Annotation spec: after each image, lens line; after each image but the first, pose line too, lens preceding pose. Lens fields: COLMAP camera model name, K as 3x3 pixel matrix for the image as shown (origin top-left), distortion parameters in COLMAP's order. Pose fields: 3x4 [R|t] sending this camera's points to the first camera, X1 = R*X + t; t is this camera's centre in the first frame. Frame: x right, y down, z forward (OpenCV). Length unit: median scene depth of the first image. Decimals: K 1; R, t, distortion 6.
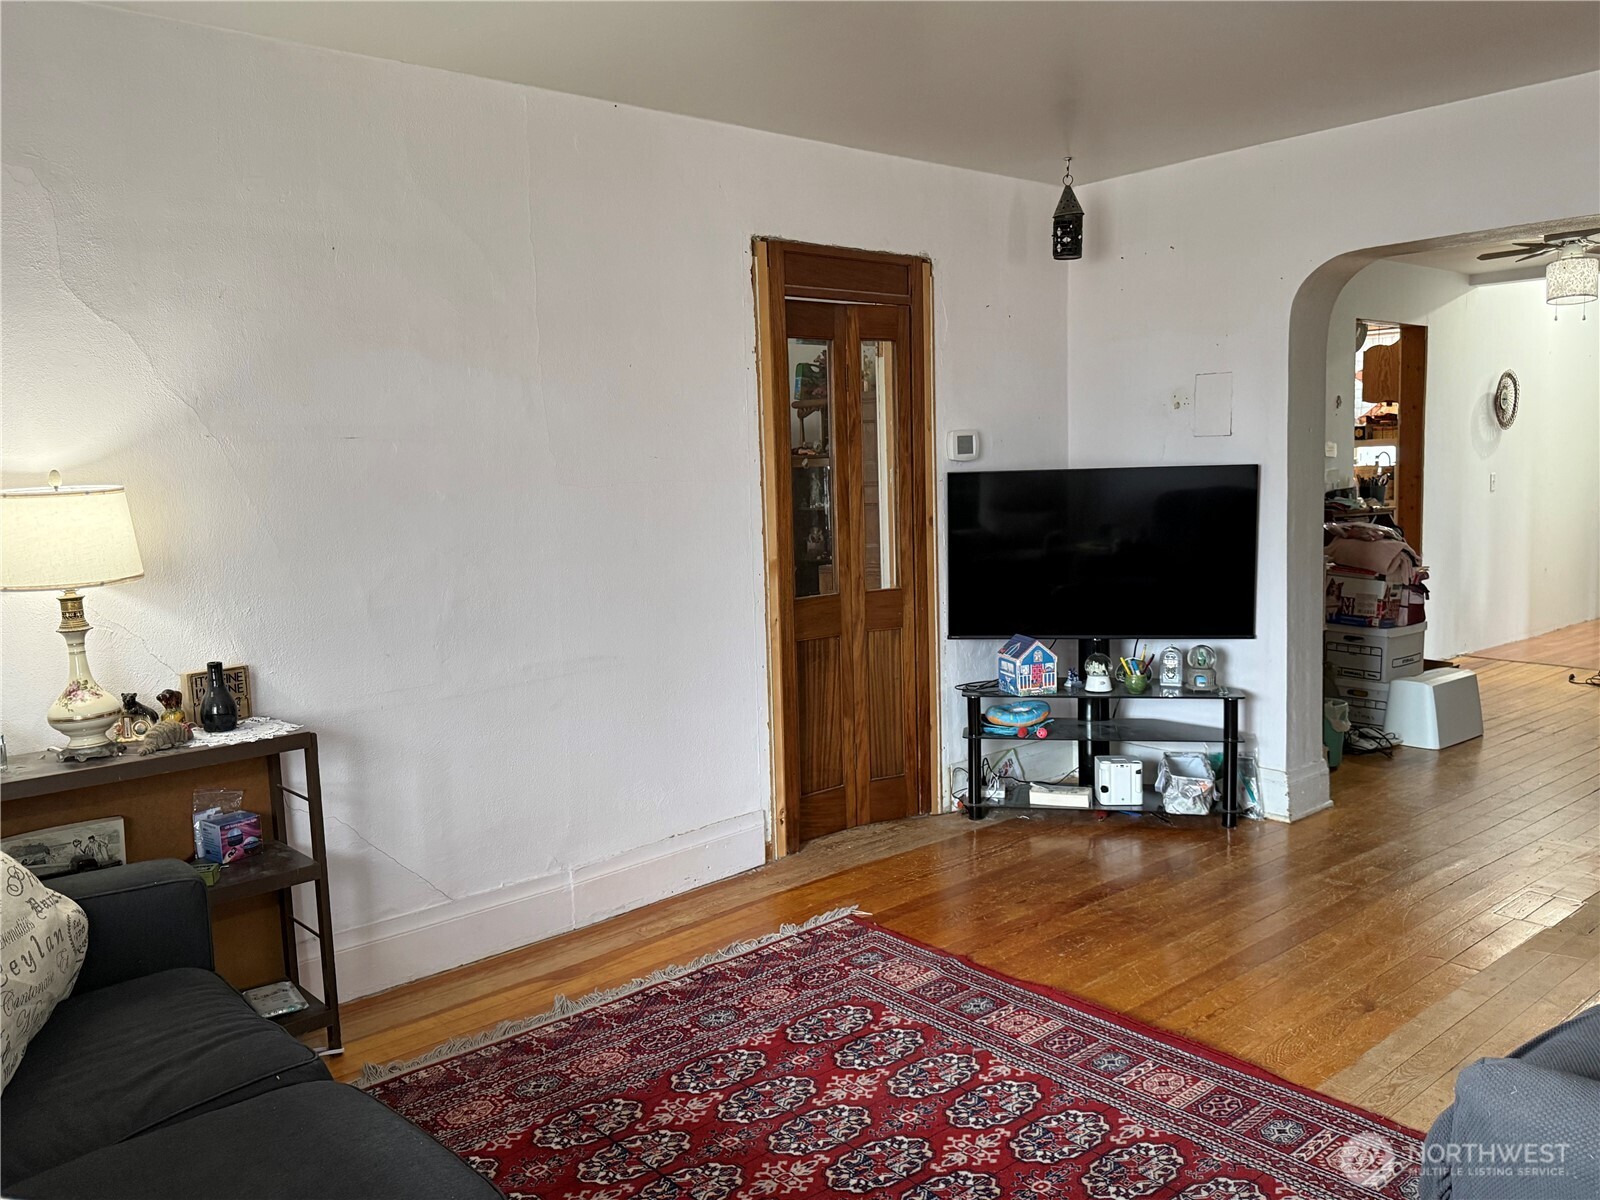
lens RADIAL K [[1234.5, 0, 800.0], [0, 1234.5, 600.0], [0, 0, 1]] dist [0.003803, -0.001123]
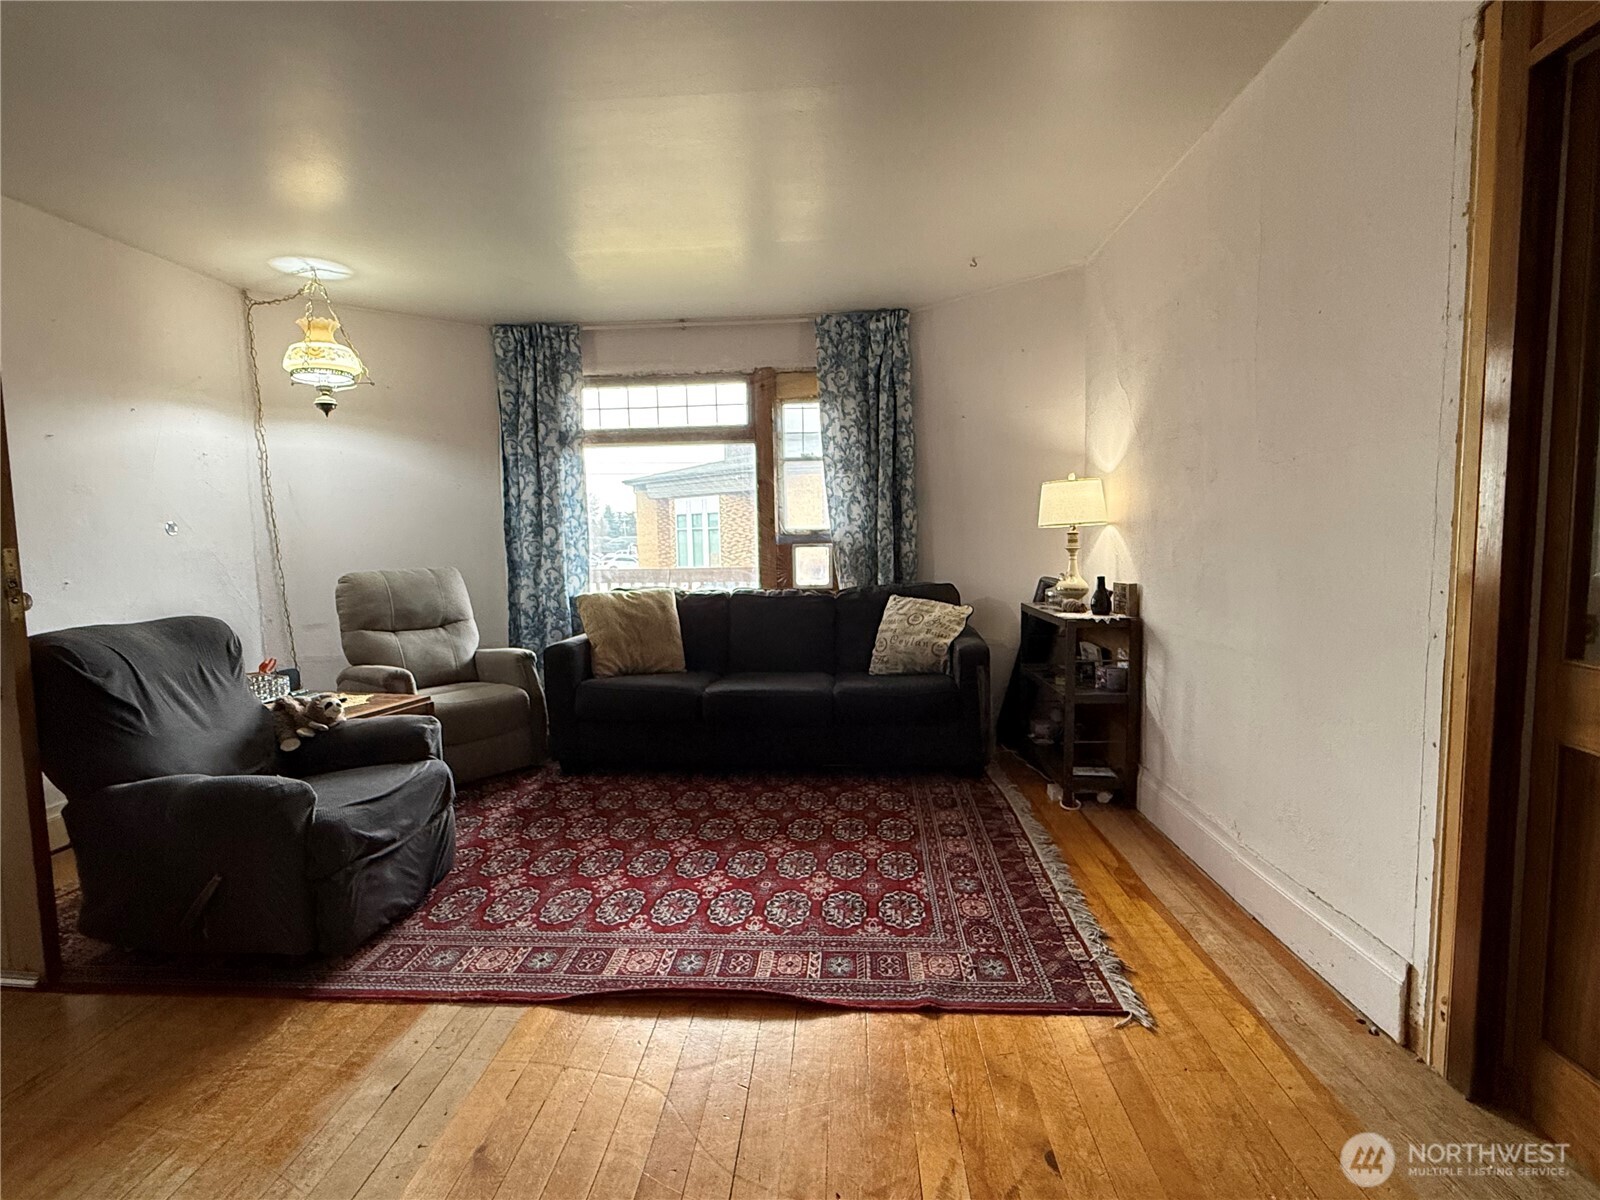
lens RADIAL K [[805.4, 0, 800.0], [0, 805.4, 600.0], [0, 0, 1]] dist [-0.000021, -0.000481]
pose [[-0.695378, 0.105030, -0.710928, 0.697345], [-0.035882, 0.982954, 0.180315, -0.115052], [0.717748, 0.150897, -0.679756, 1.558896]]
